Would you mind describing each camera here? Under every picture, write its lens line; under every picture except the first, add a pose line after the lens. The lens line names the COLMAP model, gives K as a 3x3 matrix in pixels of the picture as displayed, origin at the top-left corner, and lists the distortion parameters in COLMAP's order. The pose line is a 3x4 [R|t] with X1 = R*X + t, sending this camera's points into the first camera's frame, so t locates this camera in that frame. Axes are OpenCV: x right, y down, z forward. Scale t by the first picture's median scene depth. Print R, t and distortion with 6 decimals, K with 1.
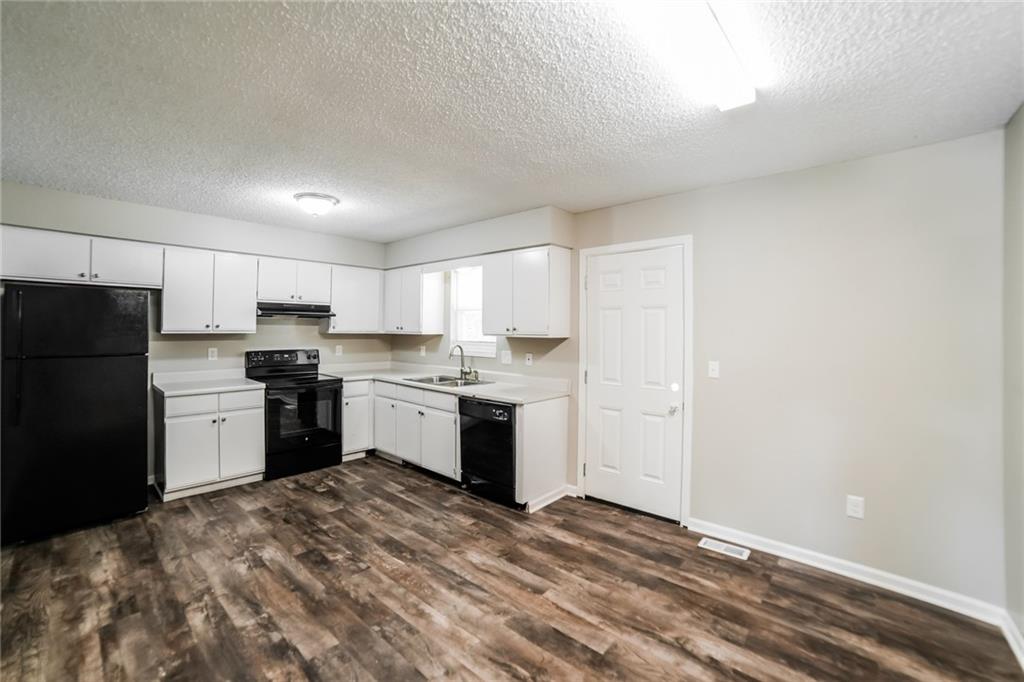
lens RADIAL K [[414.4, 0, 508.5], [0, 414.4, 332.2], [0, 0, 1]] dist [-0.087724, 0.026441]
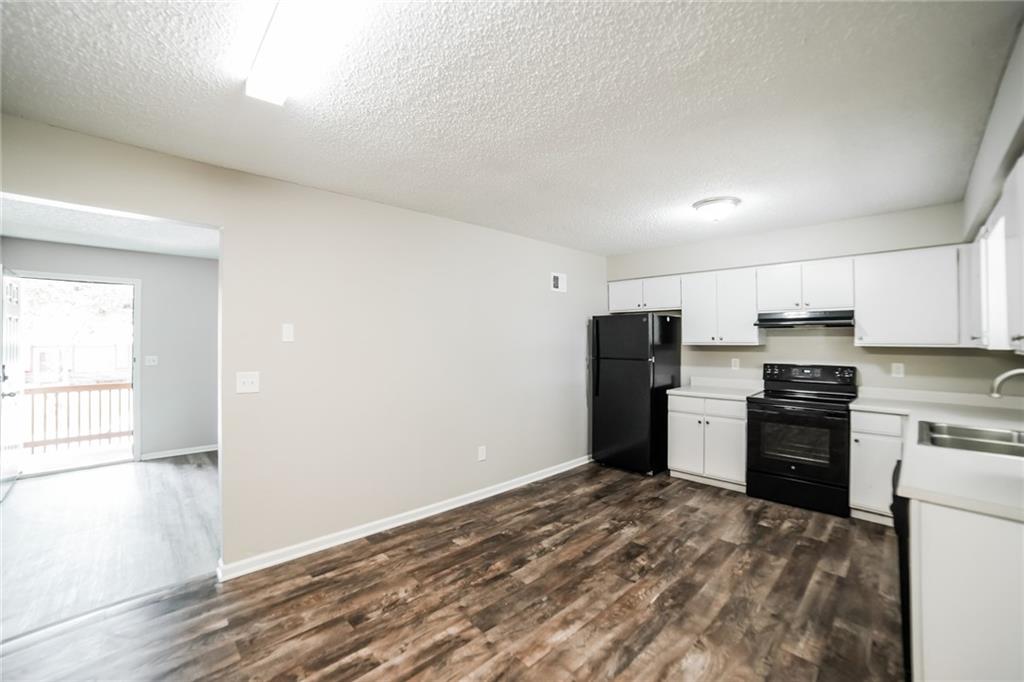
lens RADIAL K [[414.4, 0, 508.5], [0, 414.4, 332.2], [0, 0, 1]] dist [-0.087724, 0.026441]
pose [[-0.067394, -0.025549, -0.997399, 0.600794], [-0.008410, 0.999651, -0.025039, 0.000575], [0.997691, 0.006701, -0.067585, 0.677729]]
